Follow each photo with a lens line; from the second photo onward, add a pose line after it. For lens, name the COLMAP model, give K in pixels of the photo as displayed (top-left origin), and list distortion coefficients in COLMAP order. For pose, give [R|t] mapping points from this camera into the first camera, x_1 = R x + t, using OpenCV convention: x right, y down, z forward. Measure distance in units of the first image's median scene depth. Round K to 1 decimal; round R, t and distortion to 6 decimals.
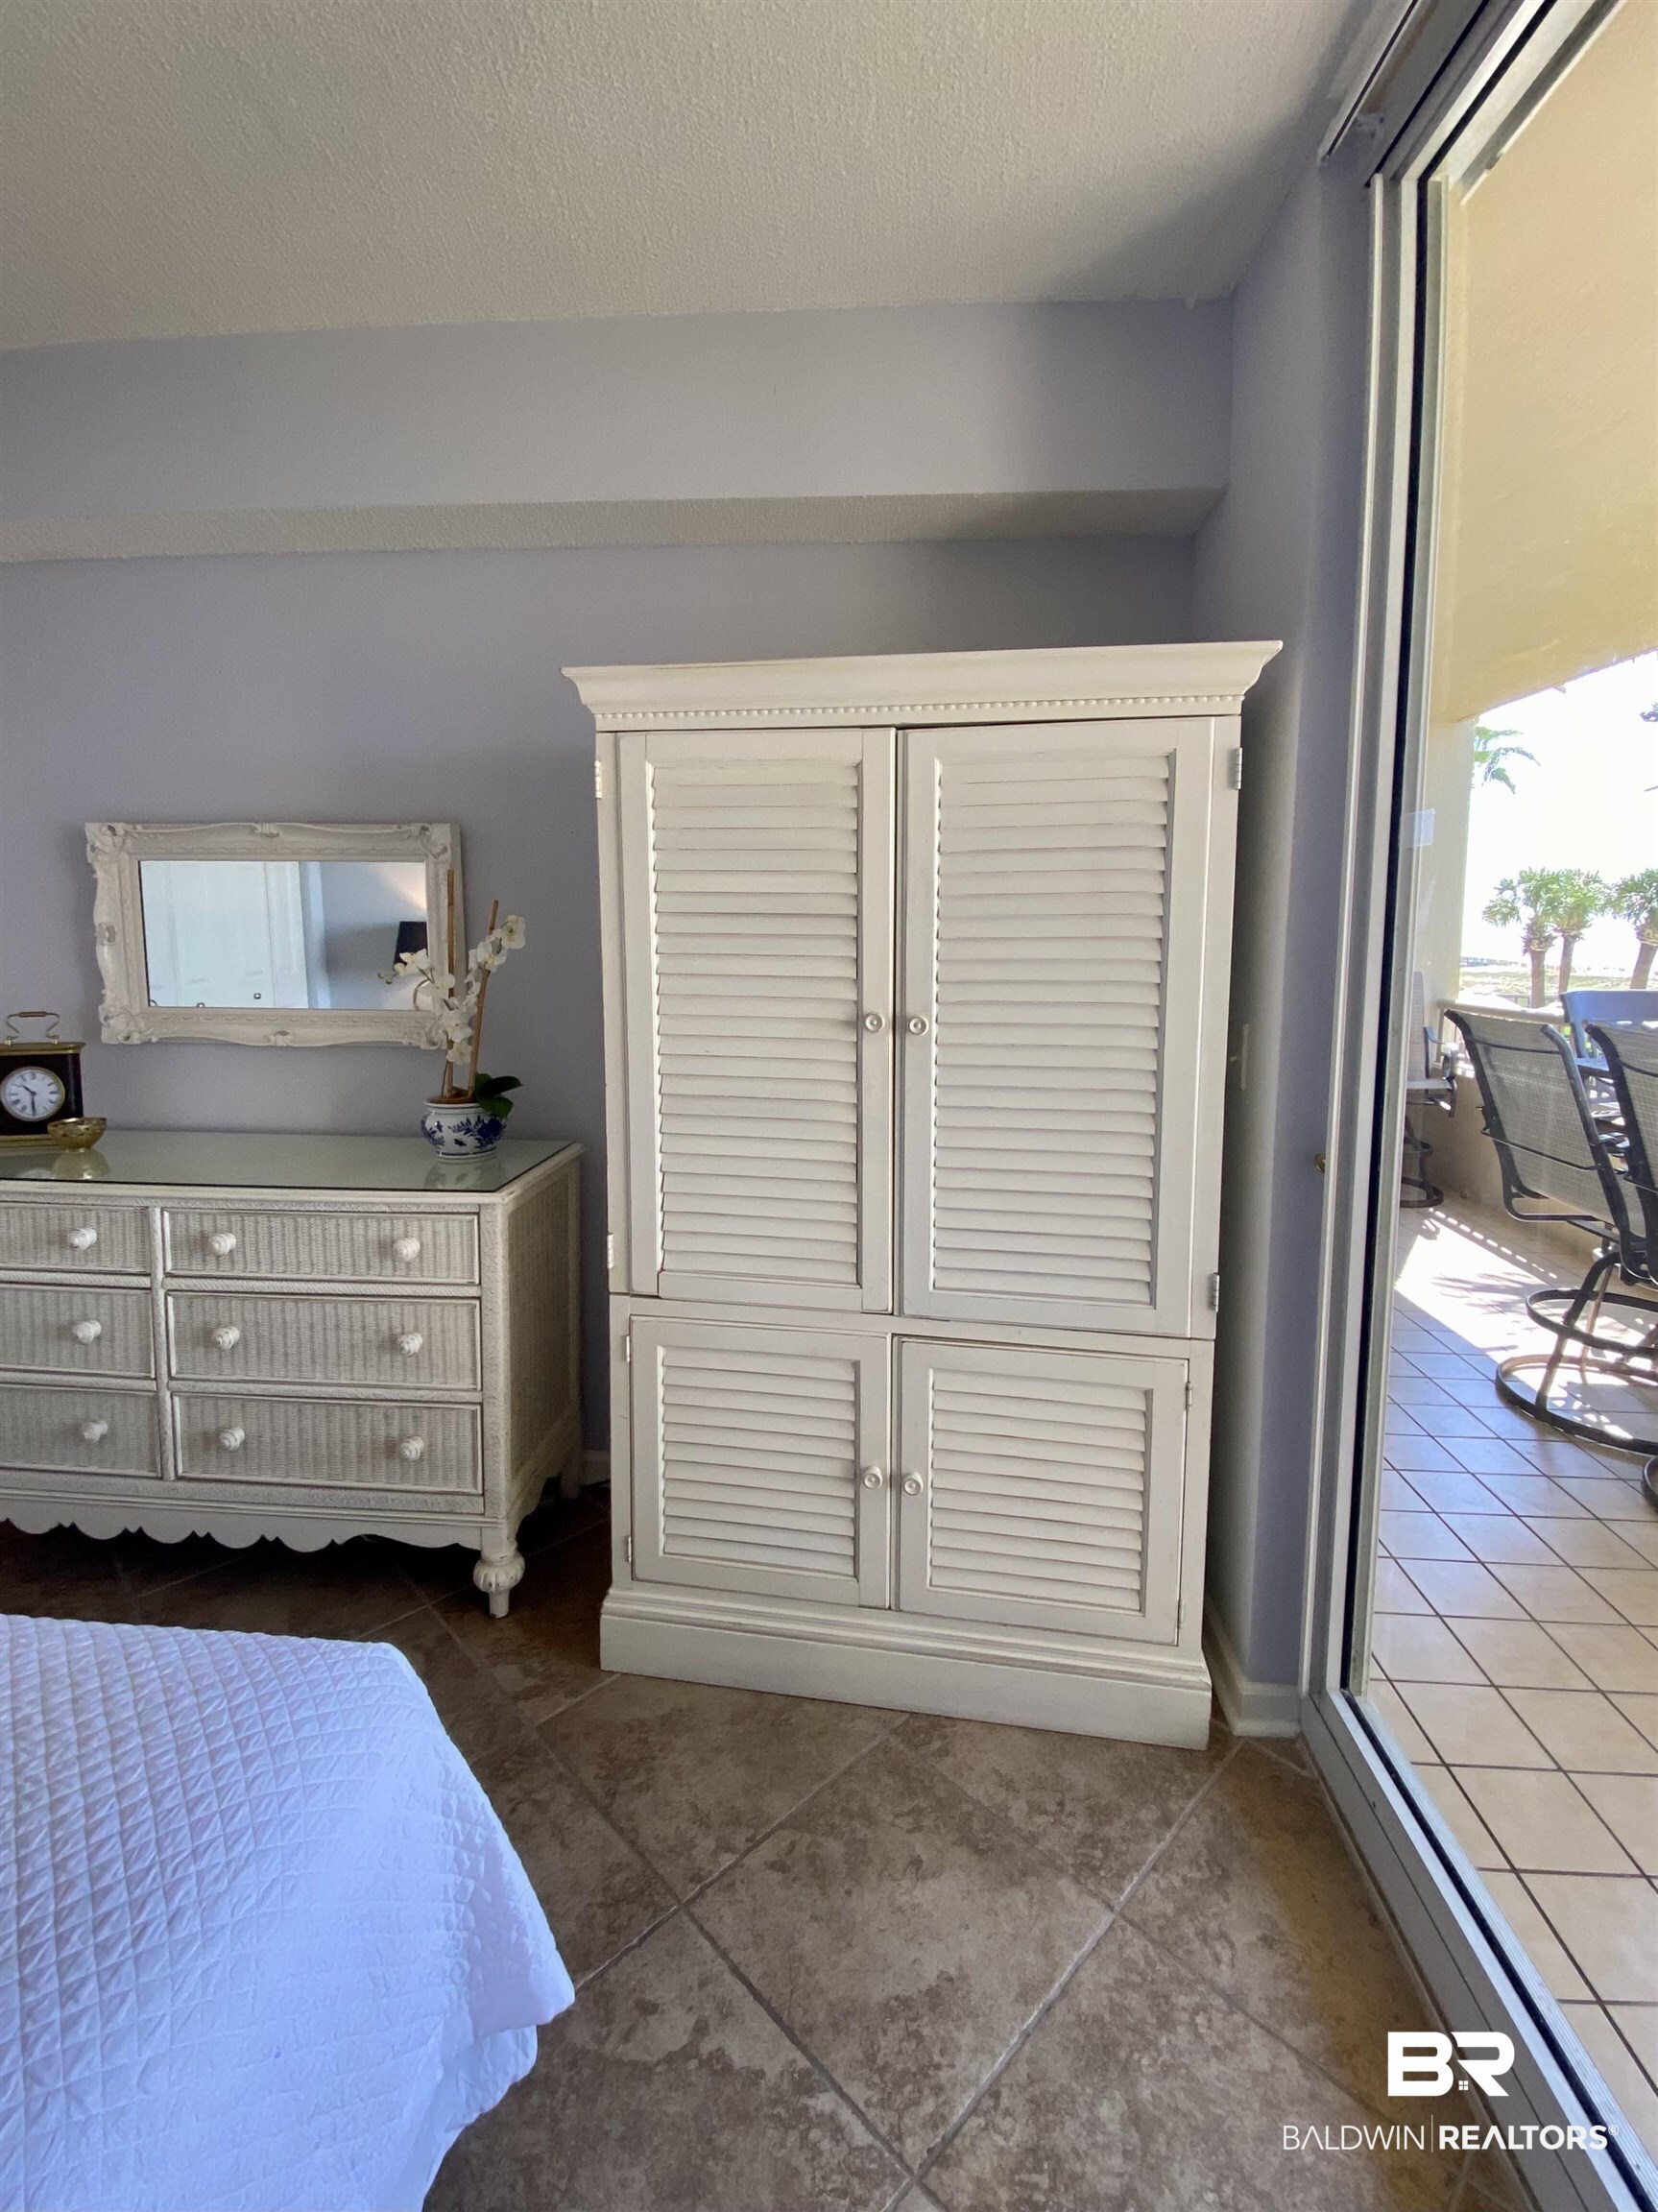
lens RADIAL K [[971.8, 0, 860.9], [0, 971.8, 1024.8], [0, 0, 1]] dist [0.001050, -0.000080]
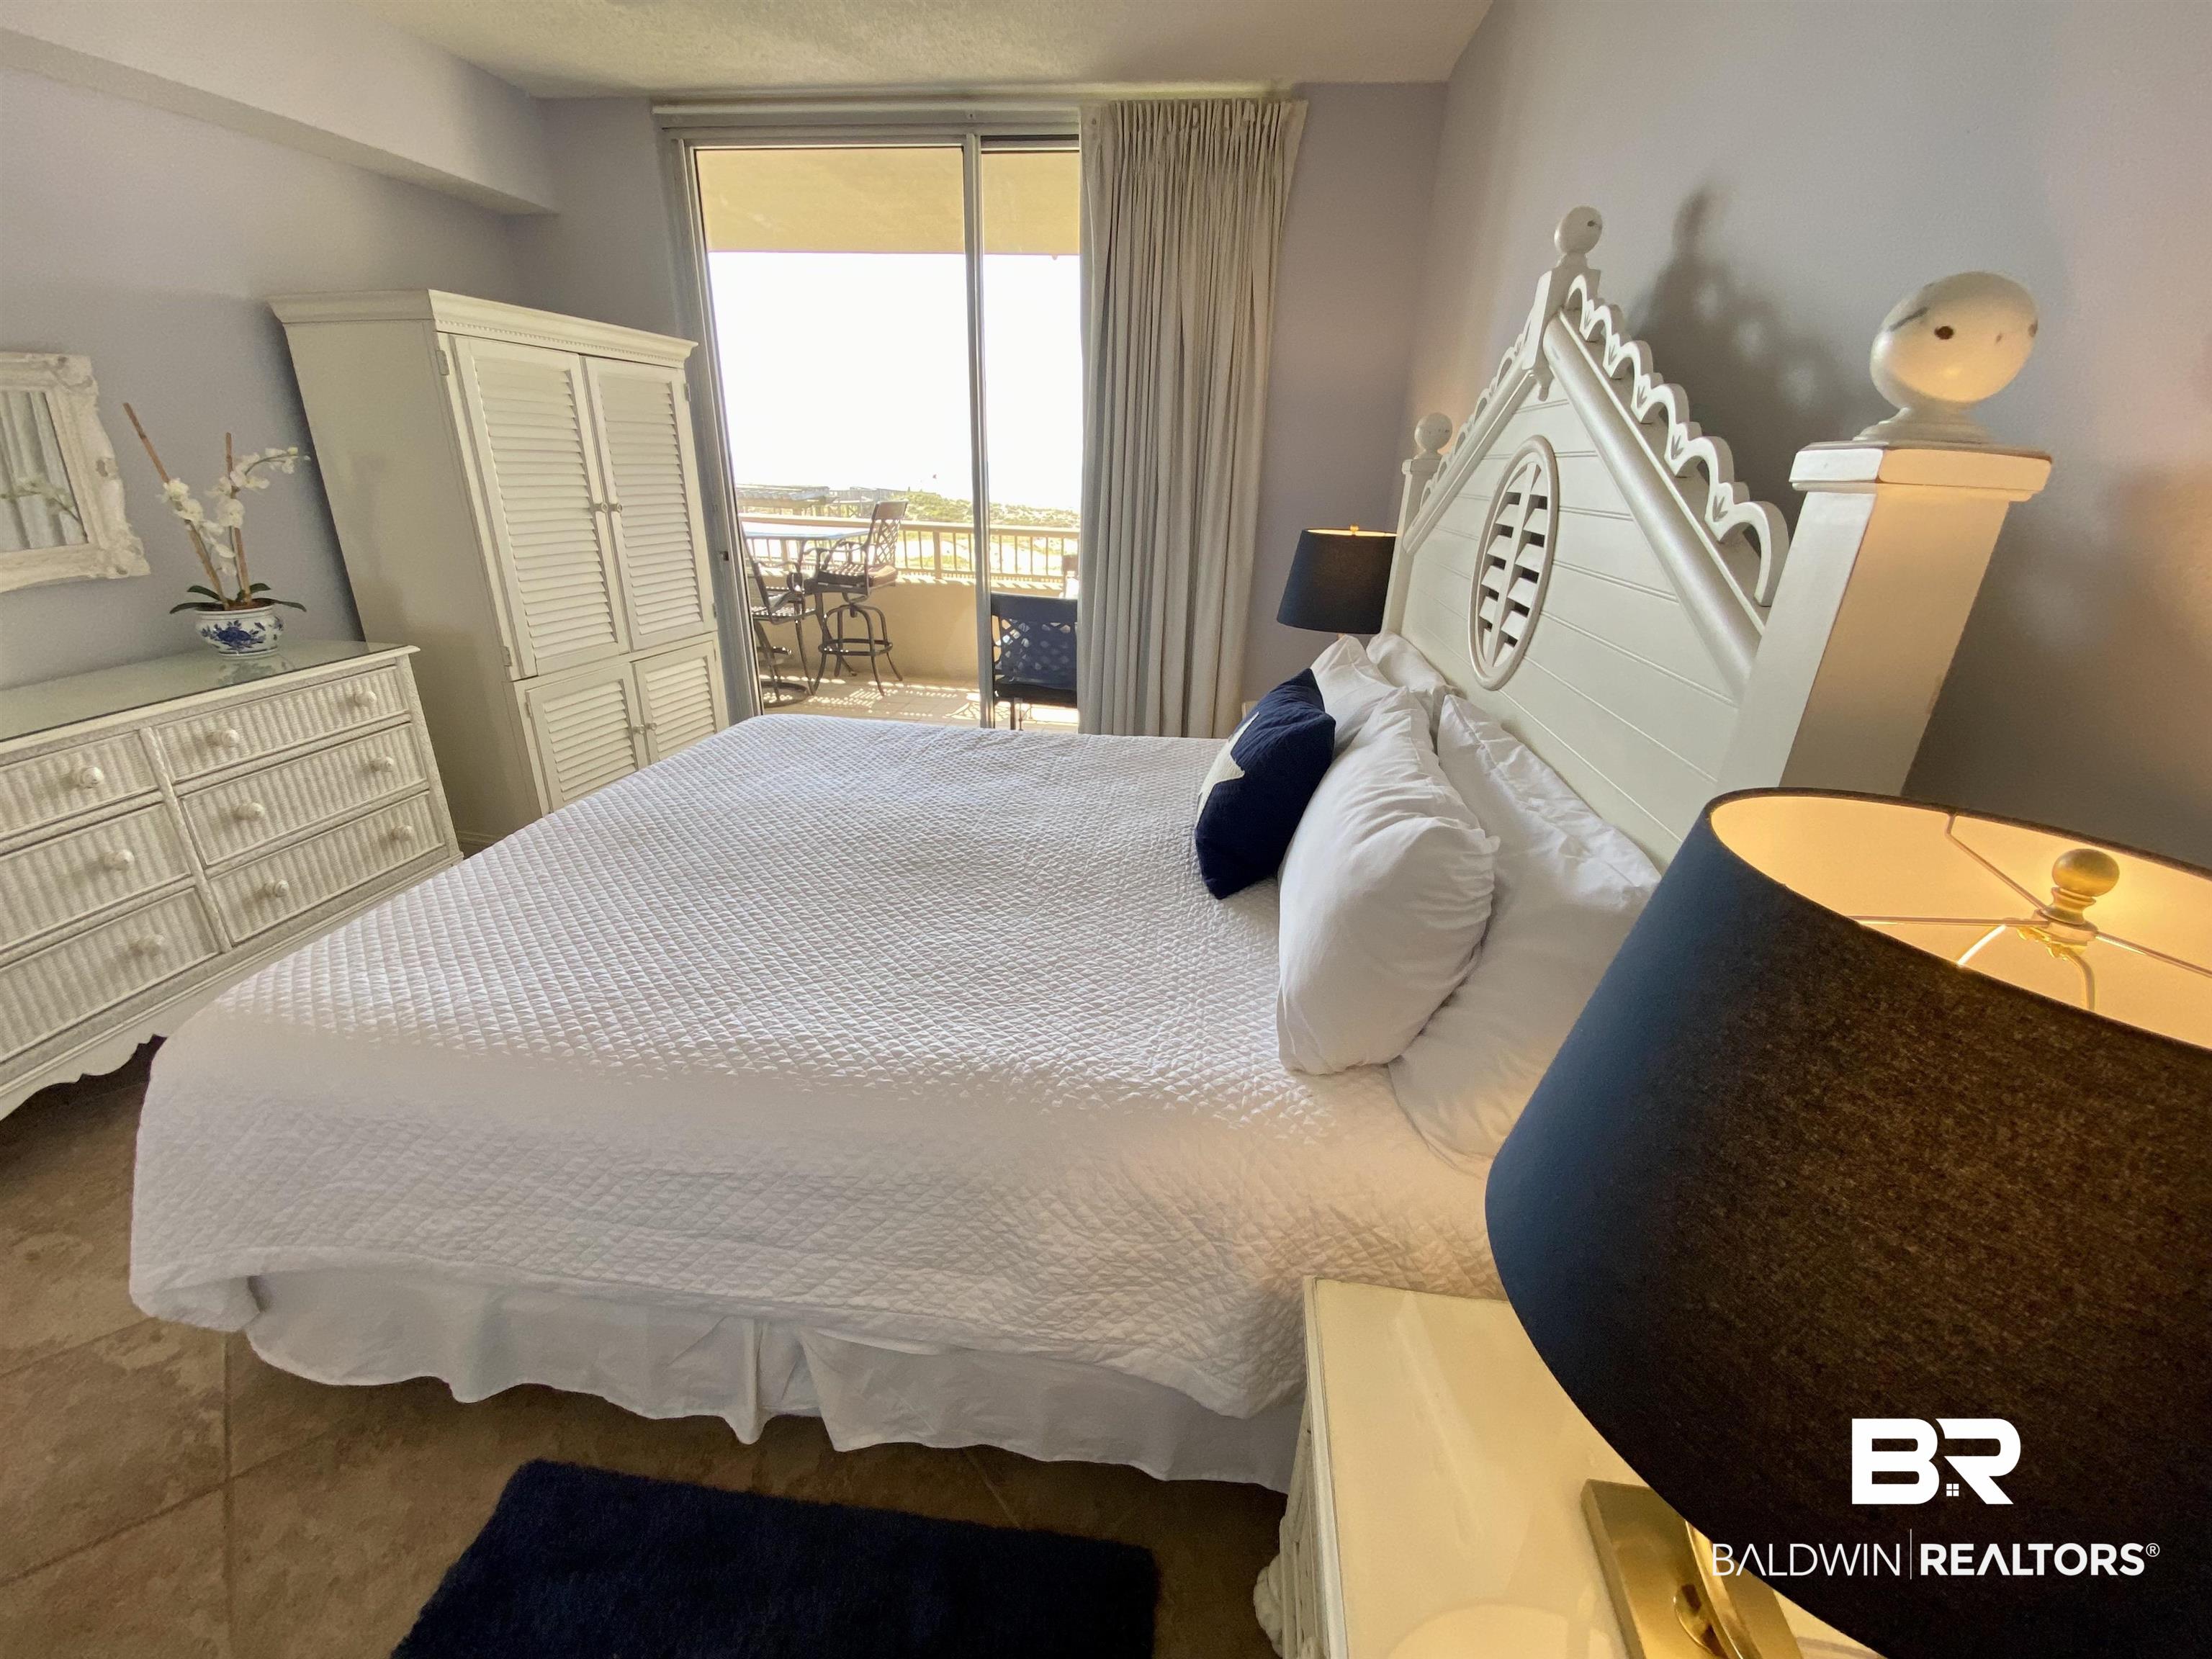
lens RADIAL K [[899.5, 0, 1112.4], [0, 899.5, 829.5], [0, 0, 1]] dist [0.021836, -0.020861]
pose [[0.060076, -0.380032, 0.923020, -1.647981], [0.069858, 0.924024, 0.375898, -0.015113], [-0.995746, 0.041898, 0.082060, -0.189983]]
